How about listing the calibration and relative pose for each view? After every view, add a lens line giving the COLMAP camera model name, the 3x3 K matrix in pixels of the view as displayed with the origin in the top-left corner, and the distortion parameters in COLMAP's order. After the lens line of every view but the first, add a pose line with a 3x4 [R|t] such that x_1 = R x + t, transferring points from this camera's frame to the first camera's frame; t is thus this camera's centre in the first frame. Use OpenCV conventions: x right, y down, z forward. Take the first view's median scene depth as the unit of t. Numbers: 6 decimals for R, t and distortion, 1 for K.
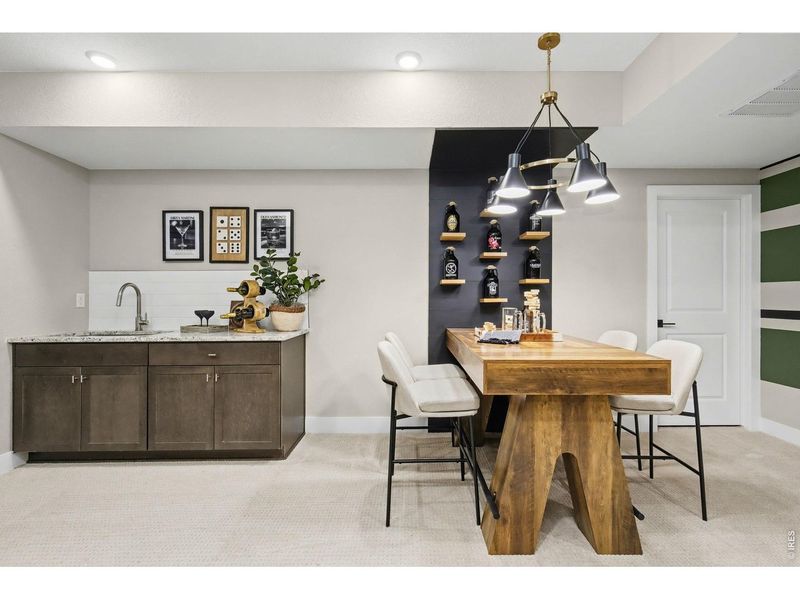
lens RADIAL K [[364.2, 0, 400.0], [0, 364.2, 300.0], [0, 0, 1]] dist [-0.001942, -0.000255]
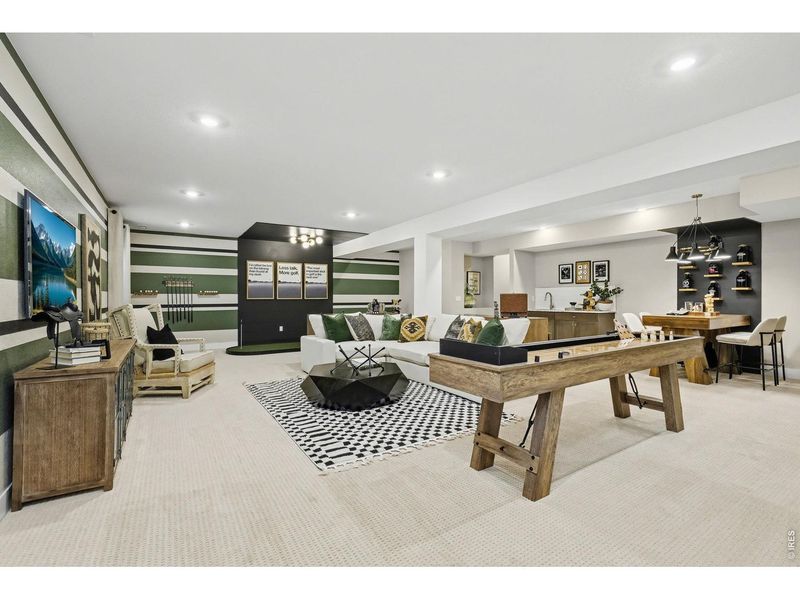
lens RADIAL K [[364.2, 0, 400.0], [0, 364.2, 300.0], [0, 0, 1]] dist [-0.001942, -0.000255]
pose [[0.544814, 0.002356, -0.838554, 0.957045], [0.007919, 0.999937, 0.007955, -0.018032], [0.838520, -0.010975, 0.544761, -1.440723]]
